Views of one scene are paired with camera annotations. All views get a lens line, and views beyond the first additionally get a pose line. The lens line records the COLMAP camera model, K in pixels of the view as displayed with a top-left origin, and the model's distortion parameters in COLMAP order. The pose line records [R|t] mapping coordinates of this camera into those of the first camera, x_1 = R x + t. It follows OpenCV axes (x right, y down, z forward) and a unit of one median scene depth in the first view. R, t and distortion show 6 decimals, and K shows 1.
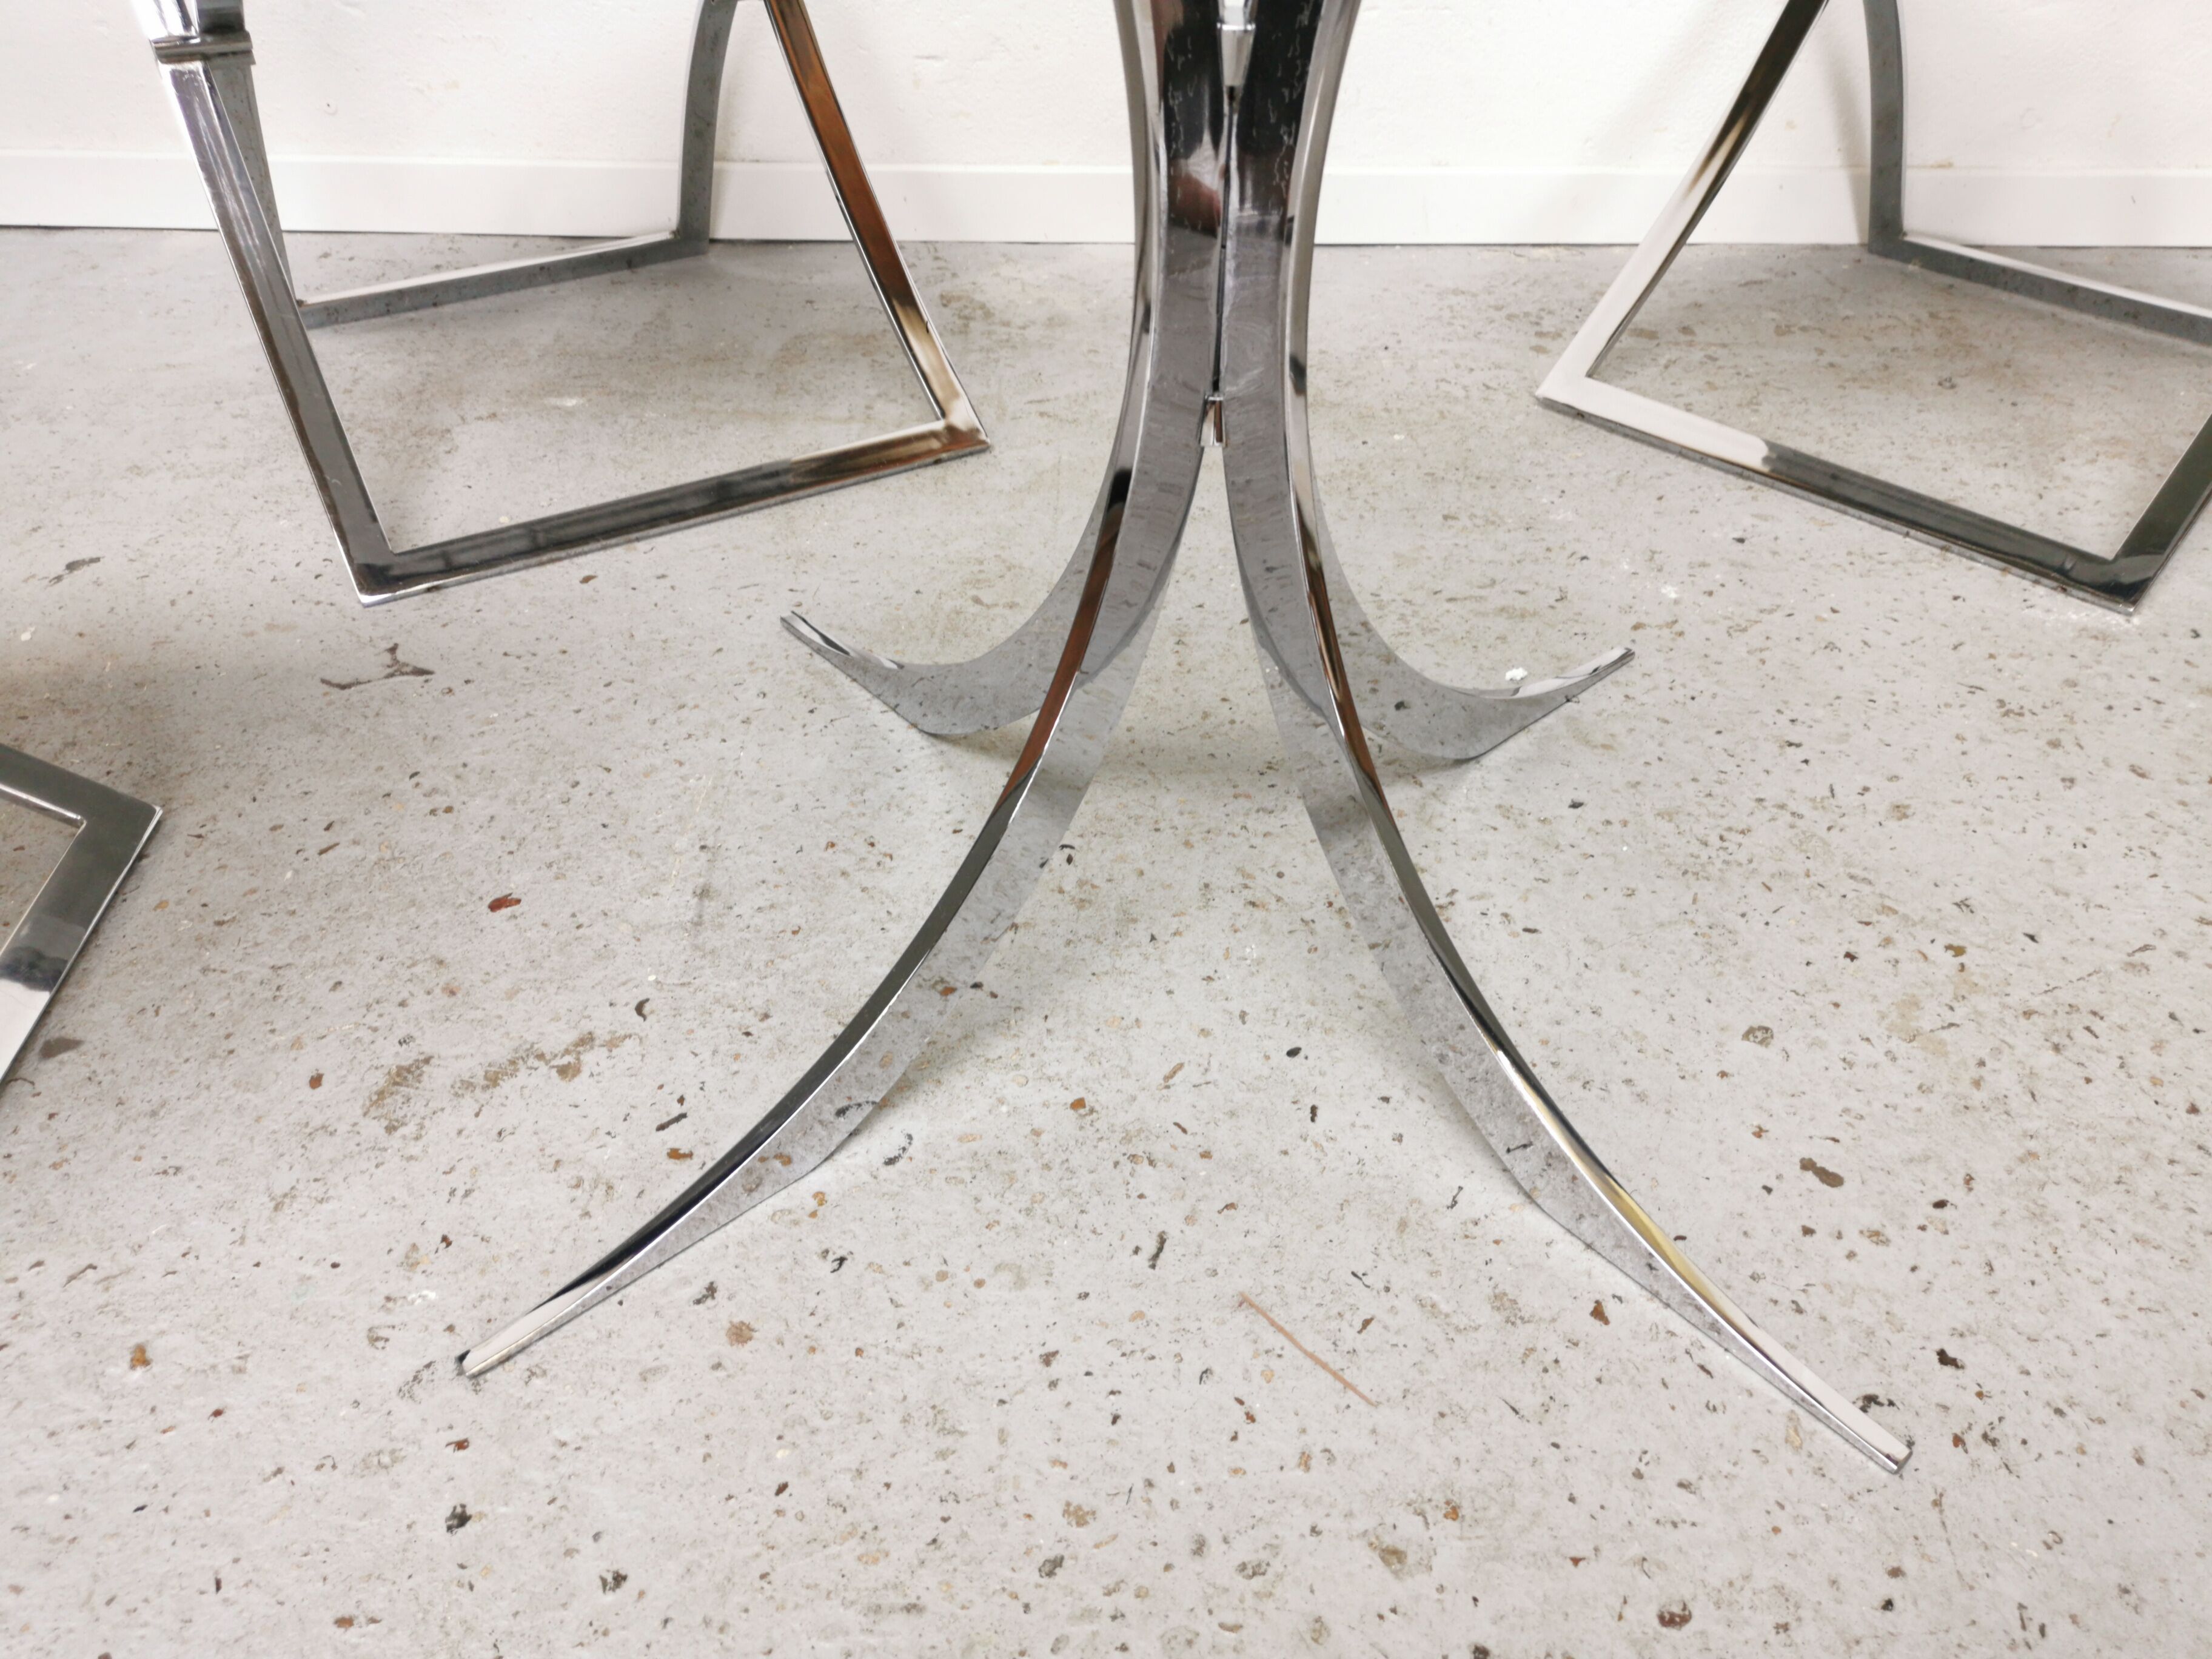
lens RADIAL K [[1700.8, 0, 1106.0], [0, 1700.8, 829.5], [0, 0, 1]] dist [0.067369, -0.075584]
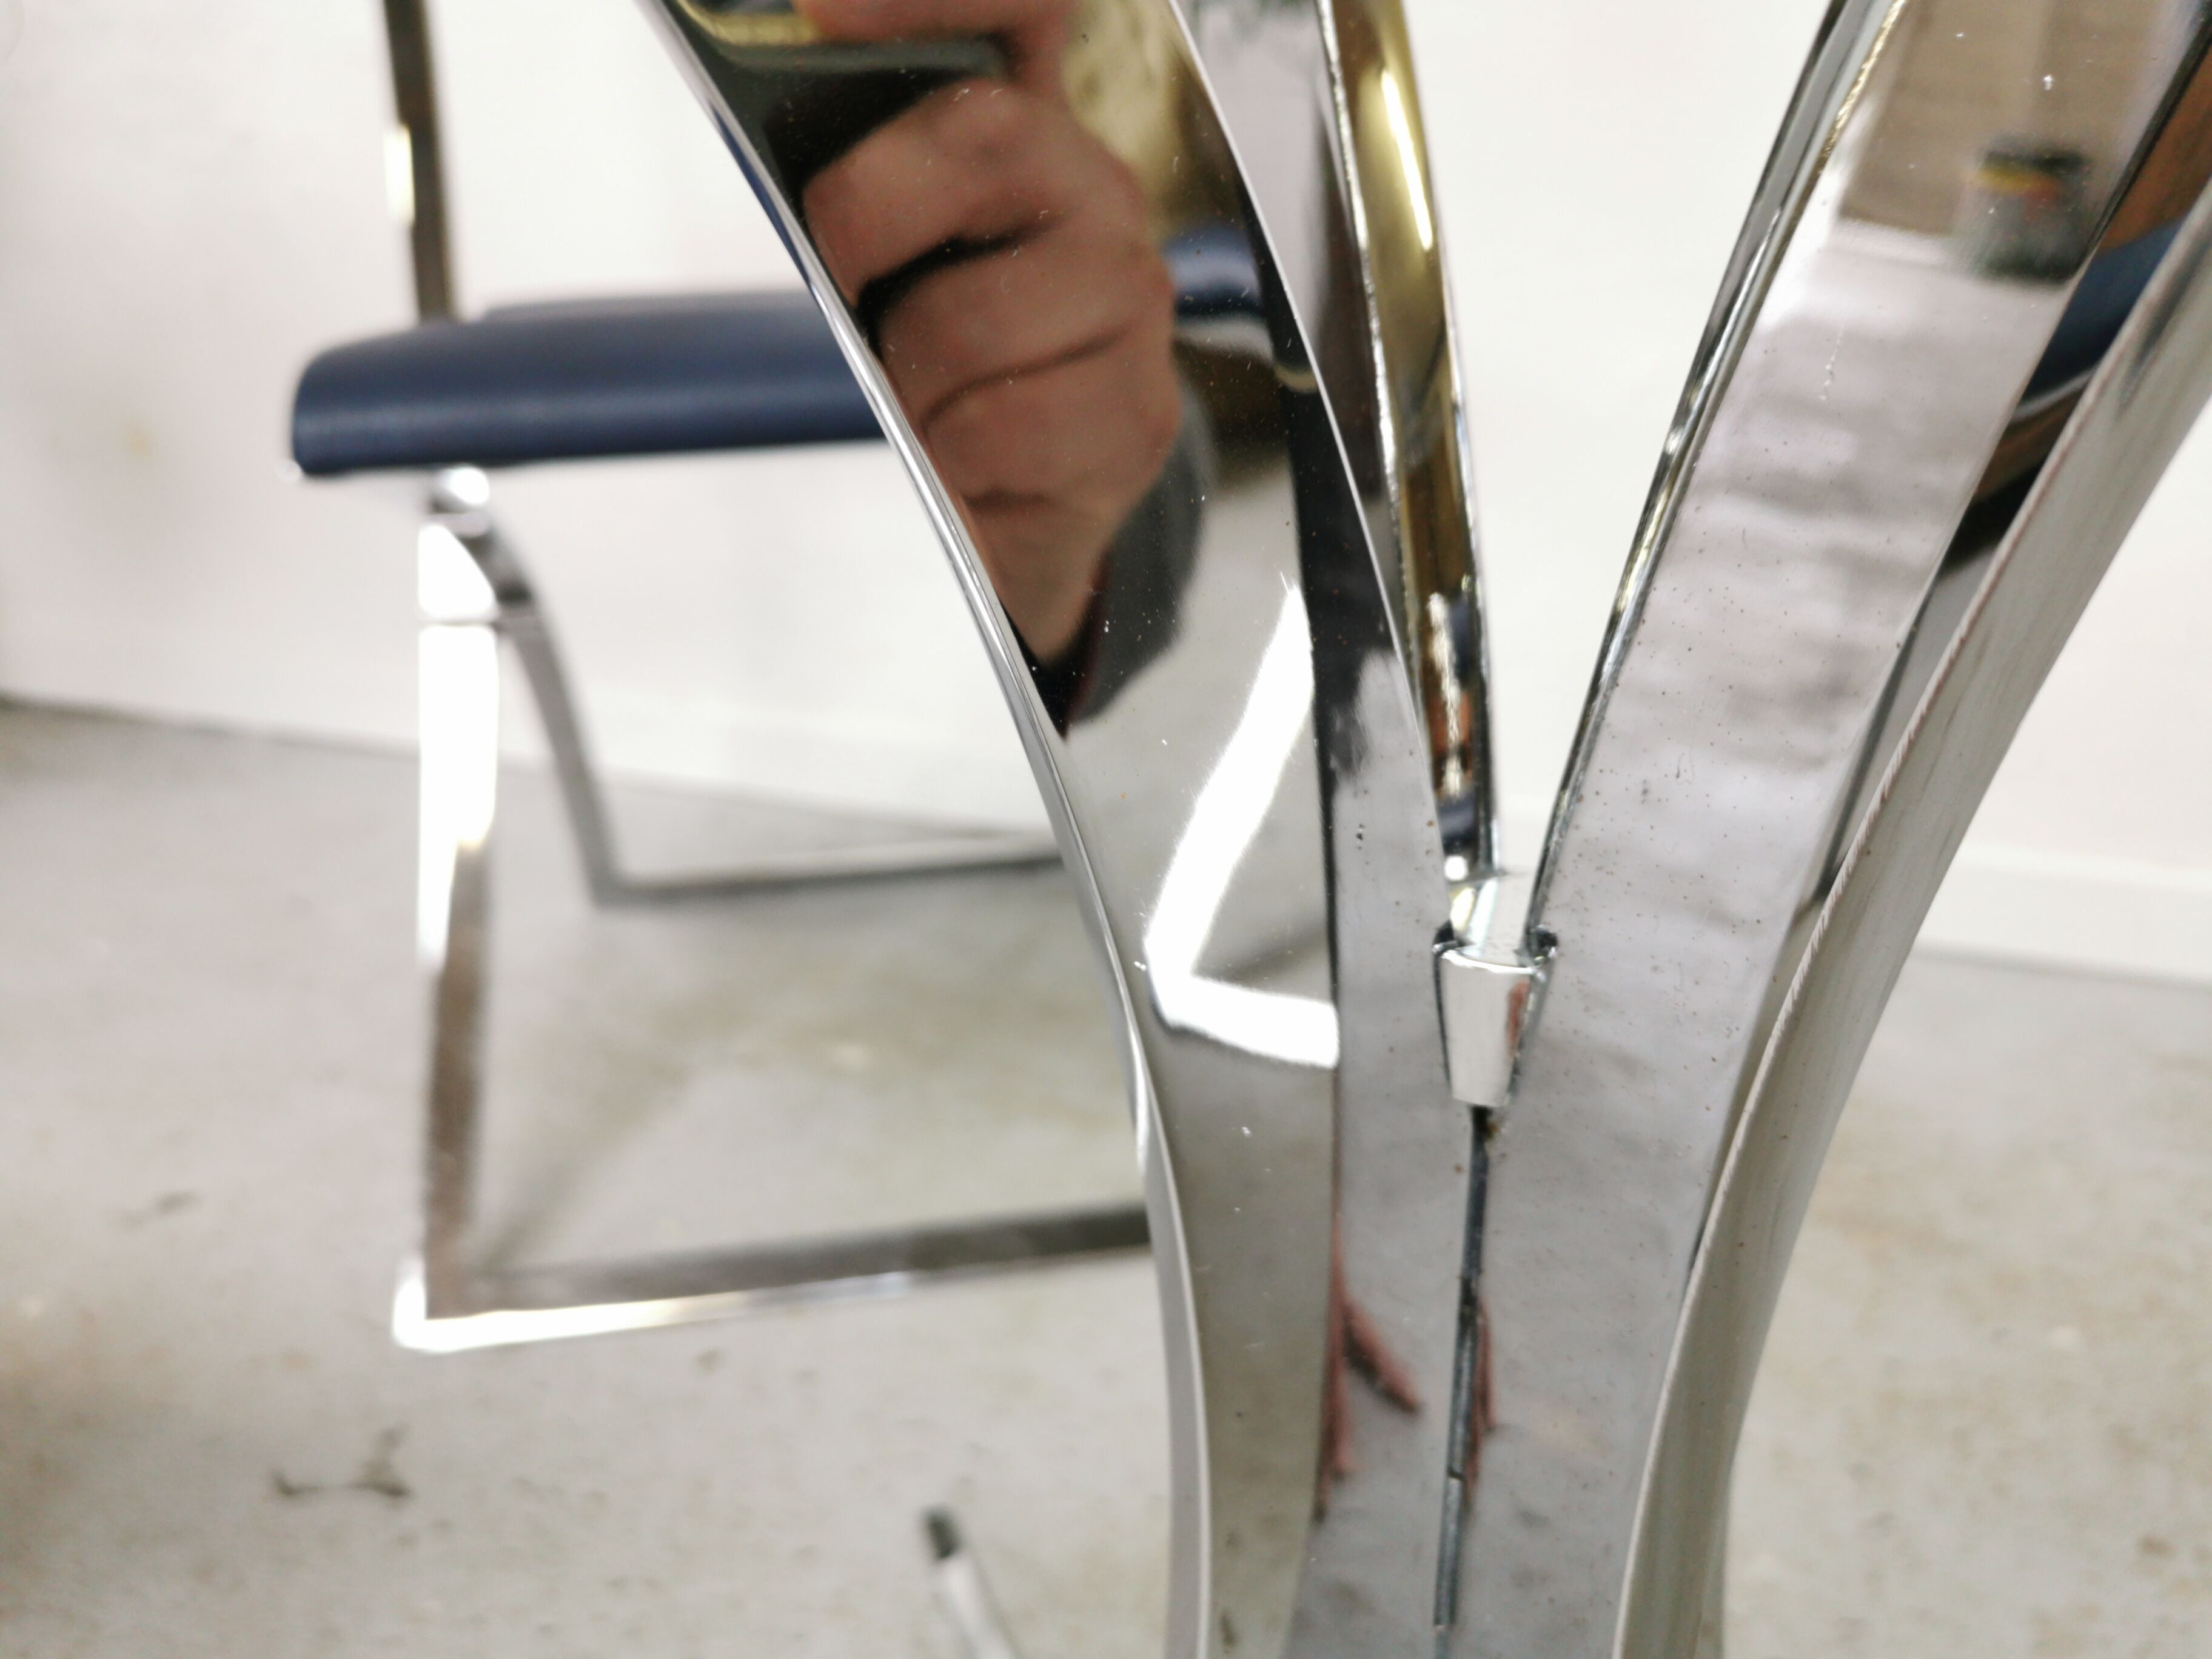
lens RADIAL K [[1768.4, 0, 1115.5], [0, 1768.4, 833.1], [0, 0, 1]] dist [-0.005274, -0.007504]
pose [[0.932735, 0.110884, -0.343089, 0.070182], [-0.204633, 0.946241, -0.250505, -0.220527], [0.296868, 0.303862, 0.905283, 0.383735]]
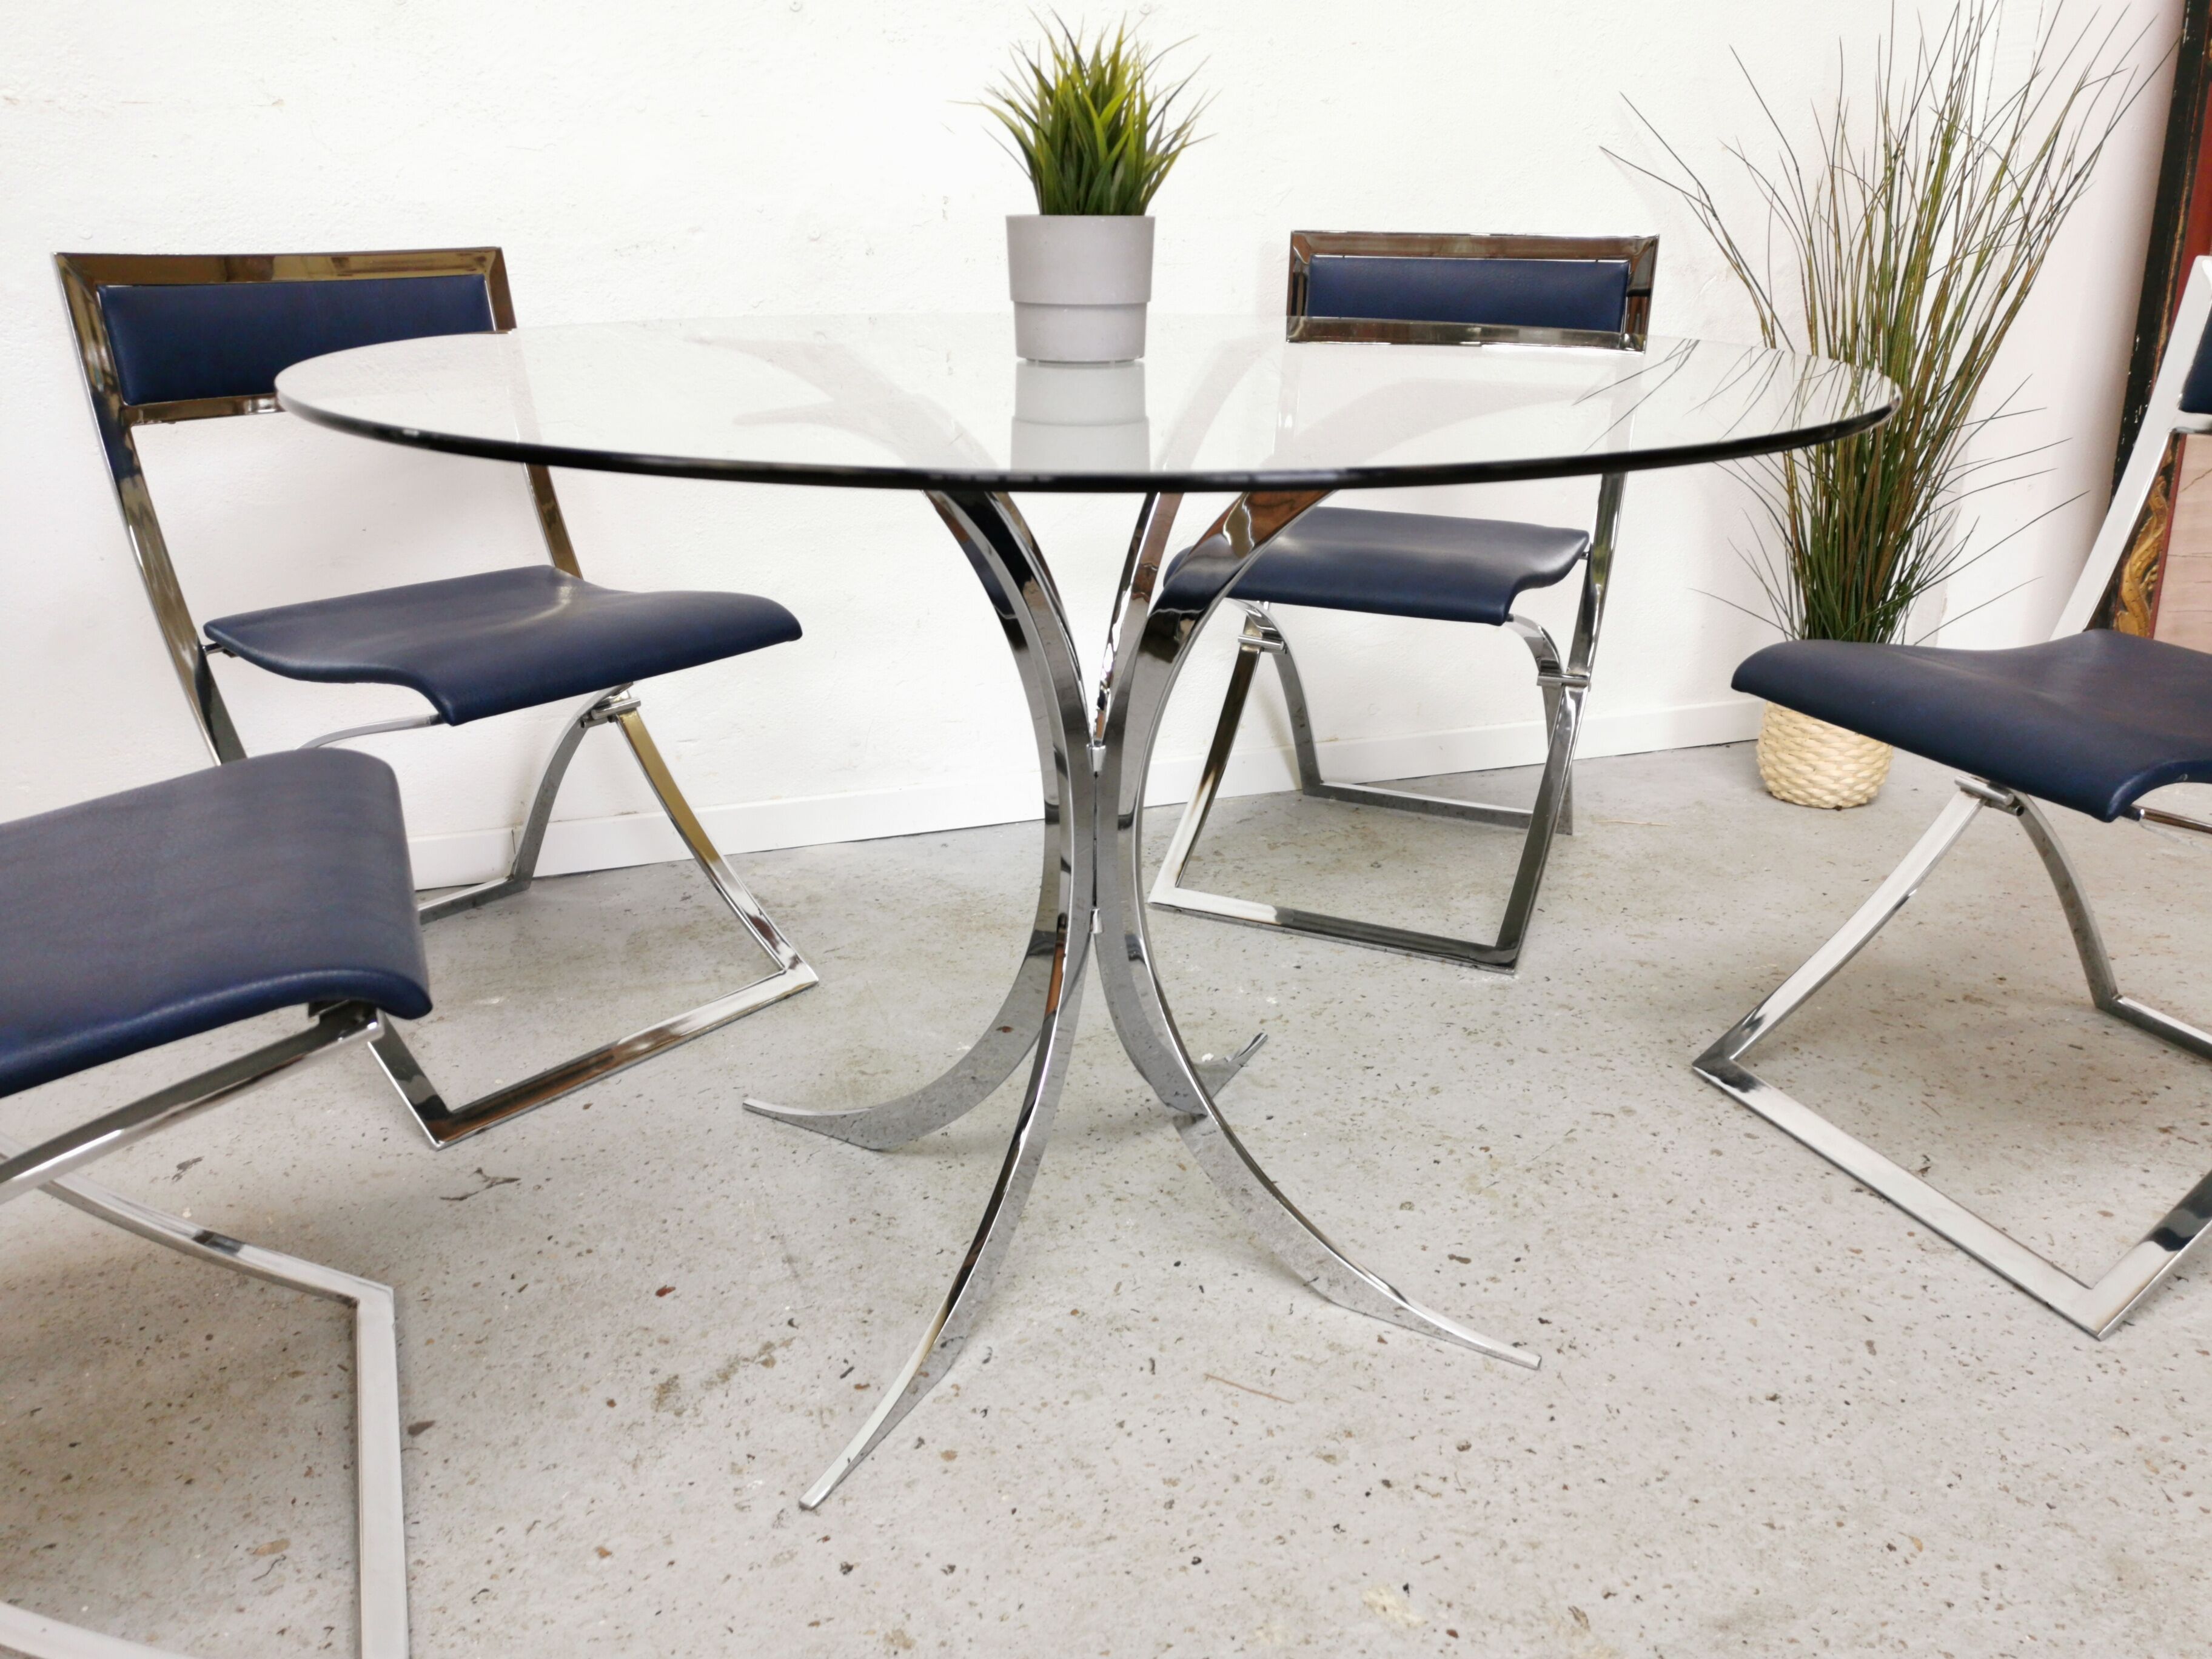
lens RADIAL K [[1694.1, 0, 1106.0], [0, 1694.1, 829.5], [0, 0, 1]] dist [0.069263, -0.063414]
pose [[0.939992, -0.118159, 0.320085, -0.355830], [0.212772, 0.936366, -0.279188, 0.141798], [-0.266728, 0.330540, 0.905317, -0.541775]]
